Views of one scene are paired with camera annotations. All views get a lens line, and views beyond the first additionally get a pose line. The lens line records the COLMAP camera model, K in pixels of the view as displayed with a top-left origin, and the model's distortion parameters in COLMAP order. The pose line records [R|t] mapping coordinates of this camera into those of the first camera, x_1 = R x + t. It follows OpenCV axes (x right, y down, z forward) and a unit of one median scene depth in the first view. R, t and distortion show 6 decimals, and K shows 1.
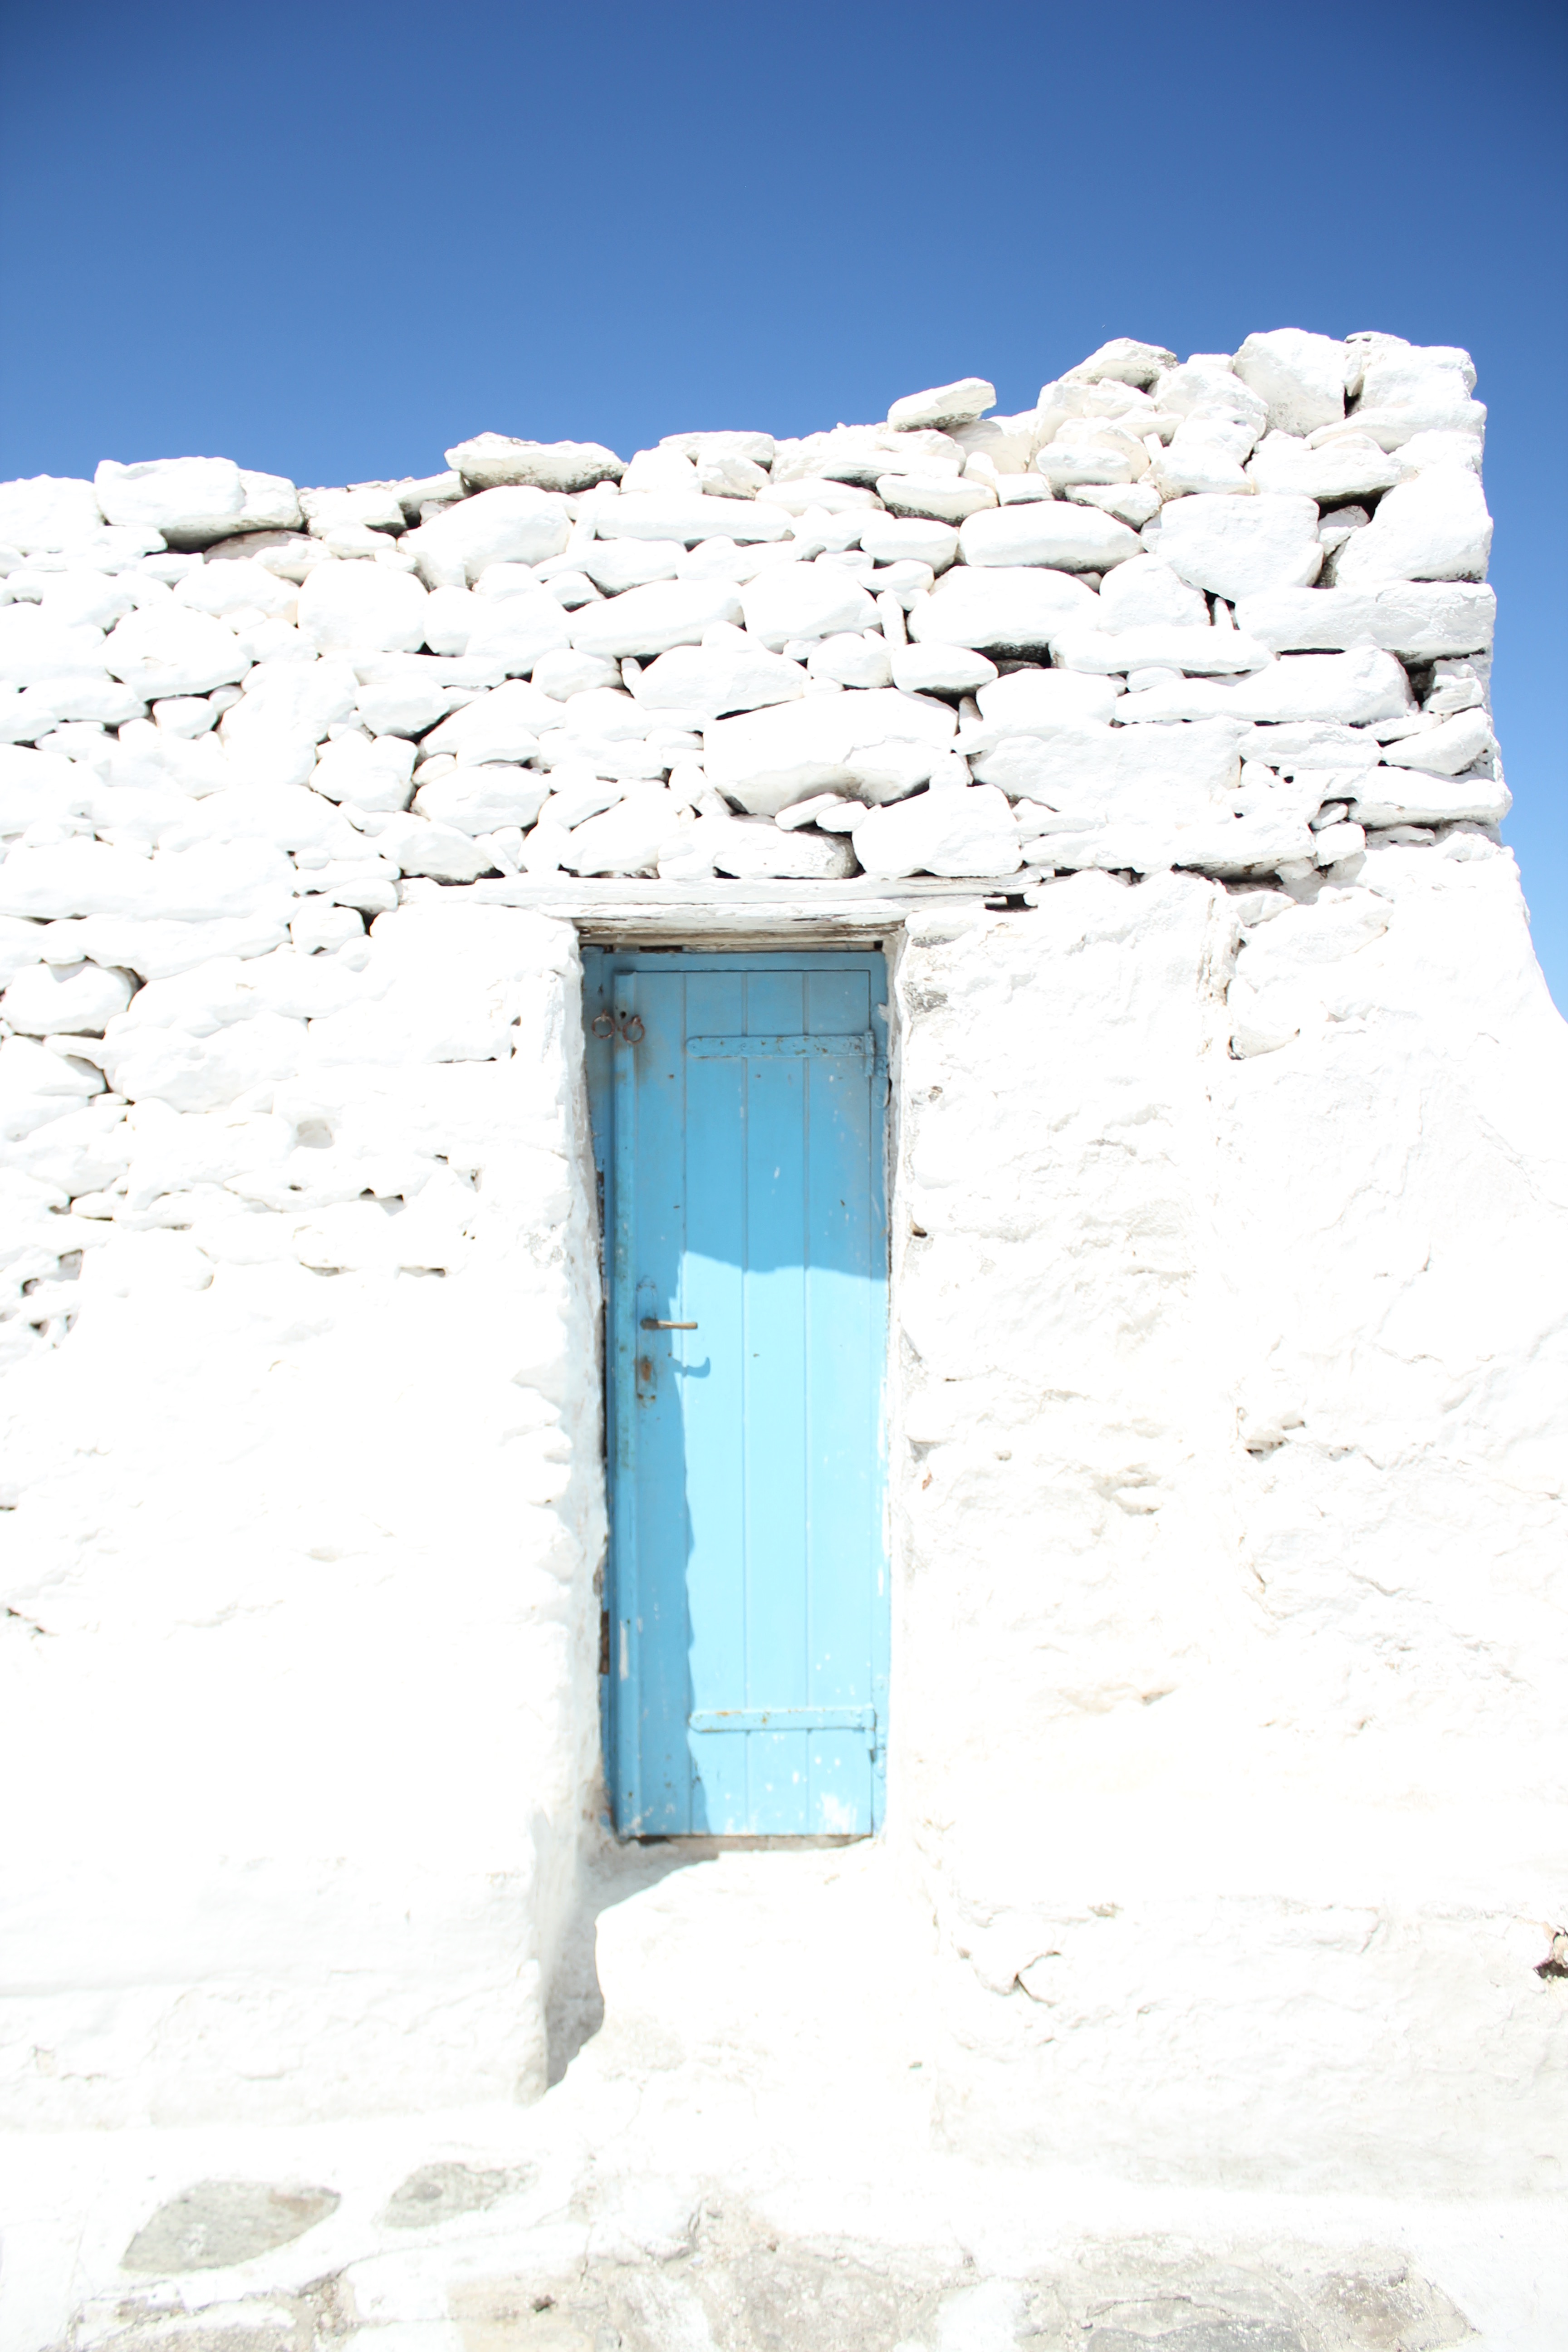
lens RADIAL K [[1944.1, 0, 784.0], [0, 1944.1, 1176.0], [0, 0, 1]] dist [-0.192622, 0.145107]
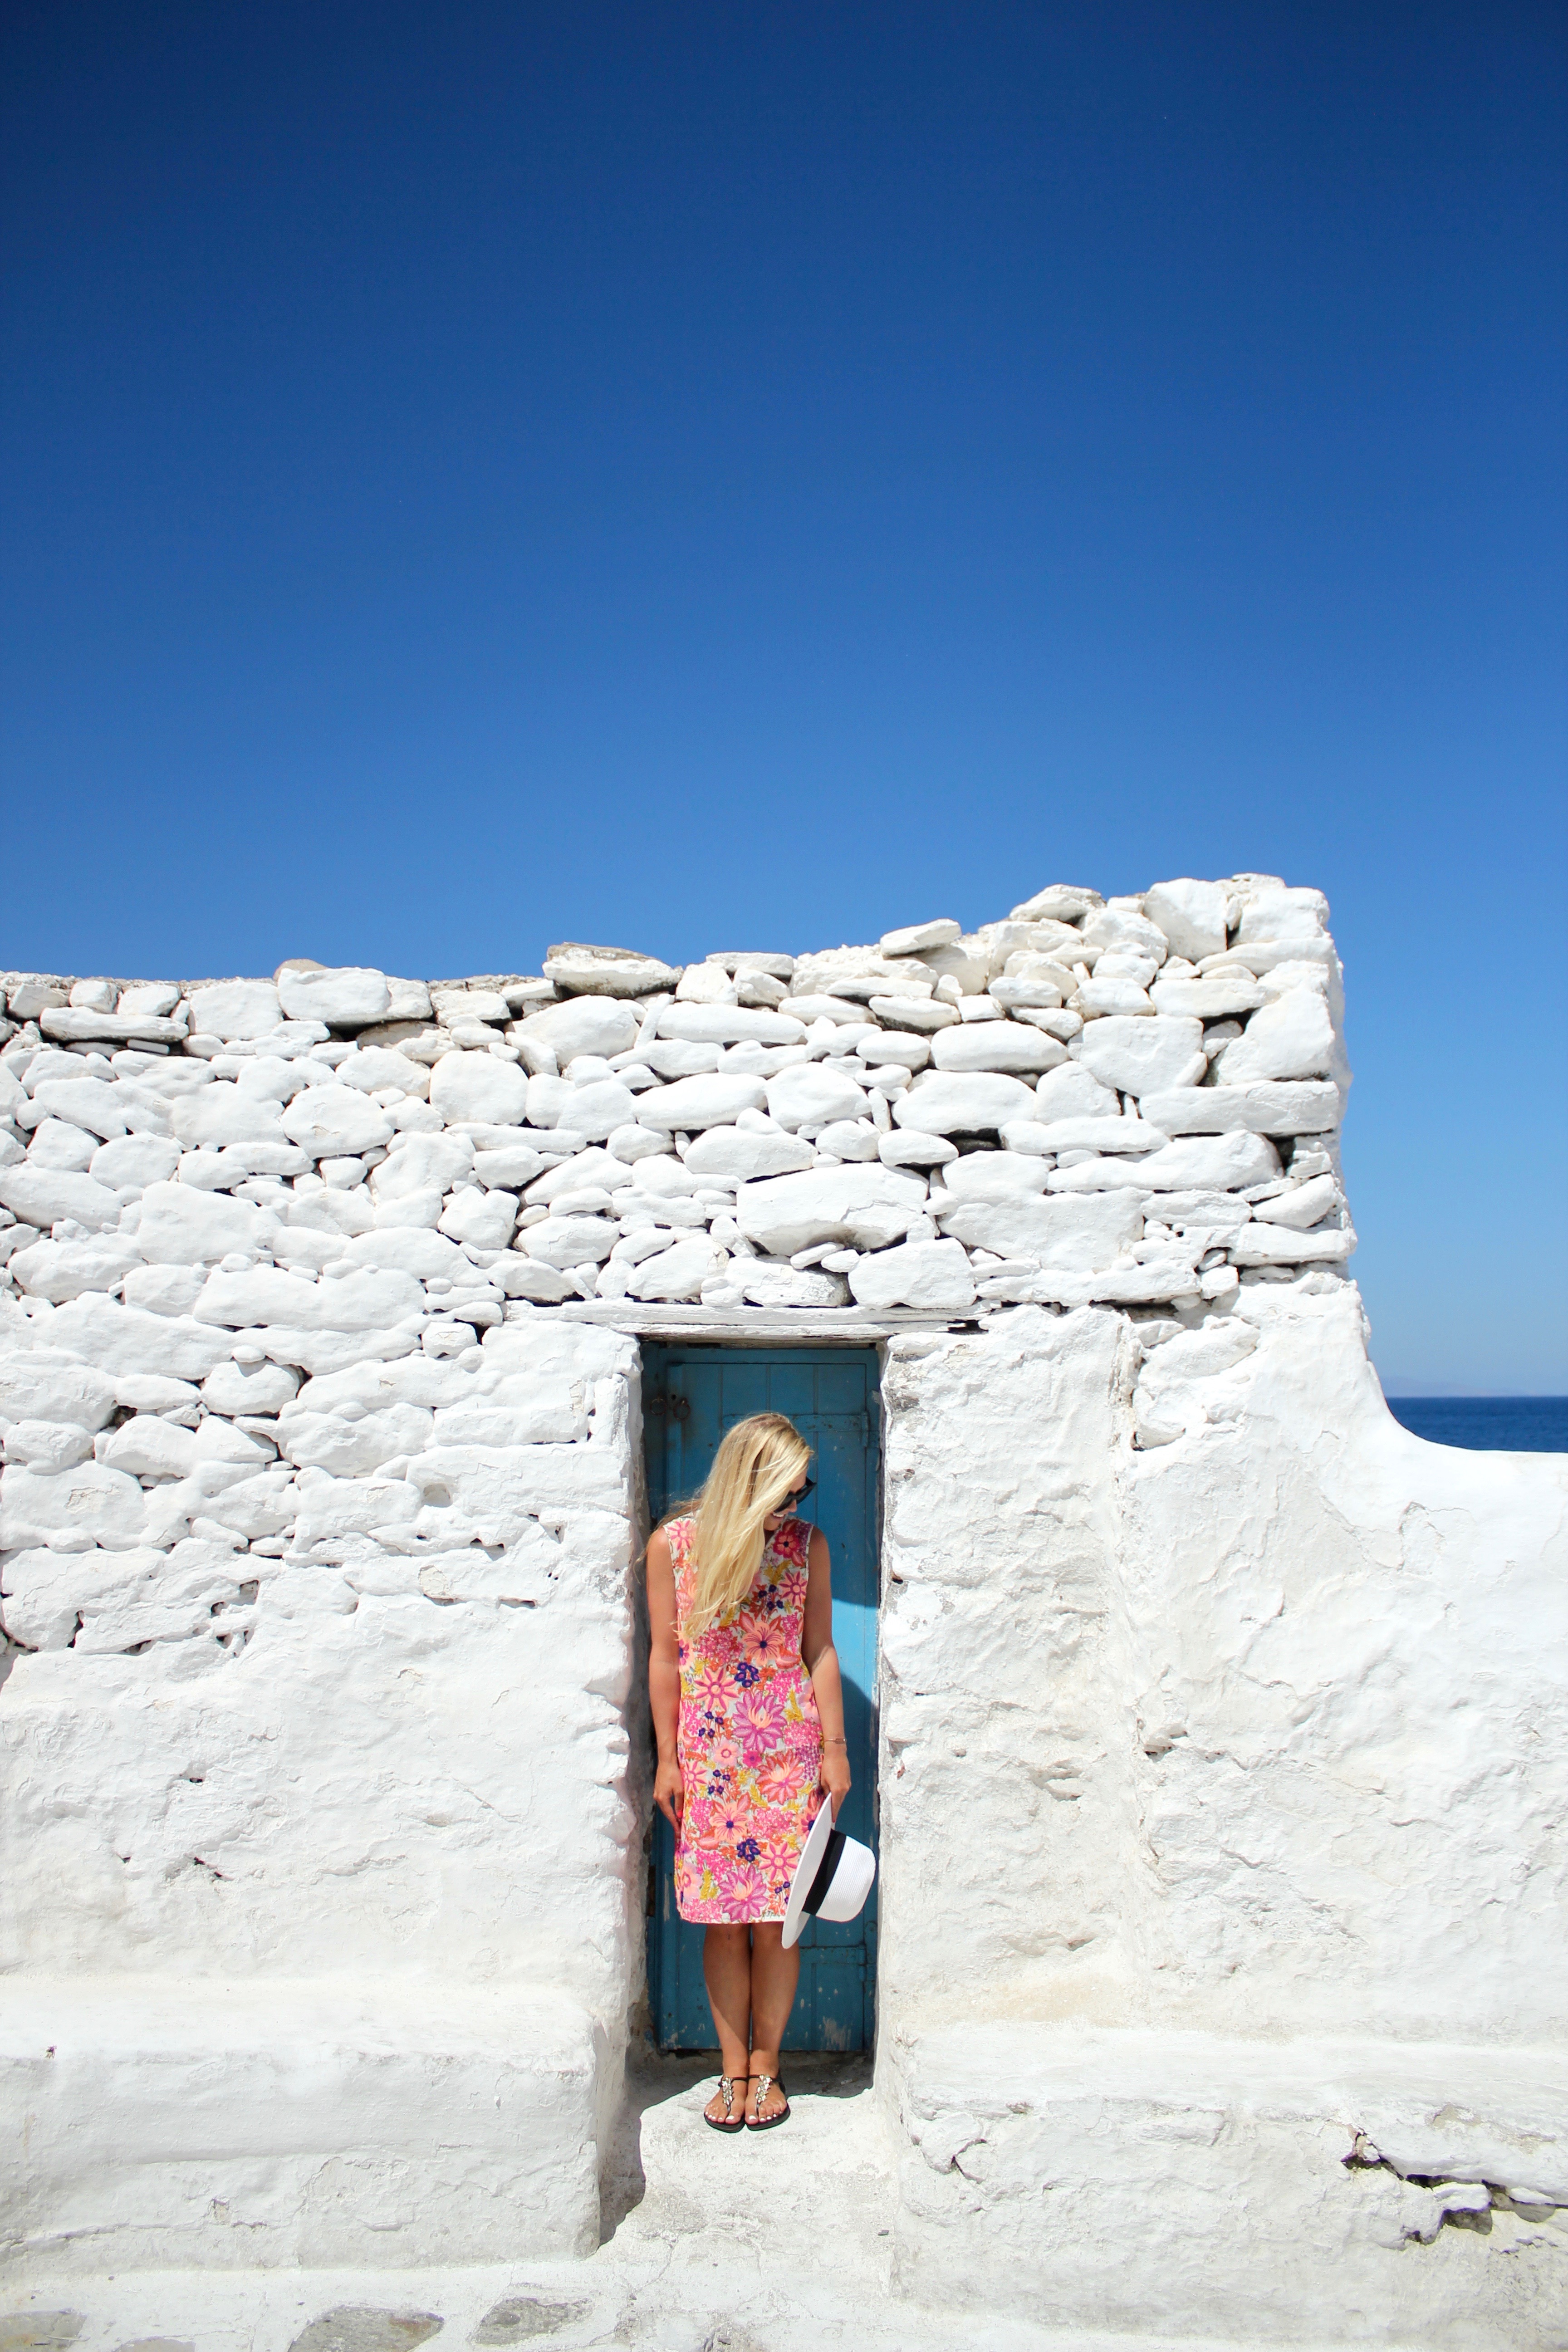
lens RADIAL K [[1922.0, 0, 778.7], [0, 1922.0, 1103.1], [0, 0, 1]] dist [-0.197786, 0.129383]
pose [[0.999451, 0.005258, -0.032707, 0.030770], [-0.010119, 0.988589, -0.150296, -0.096520], [0.031543, 0.150544, 0.988100, -0.317232]]
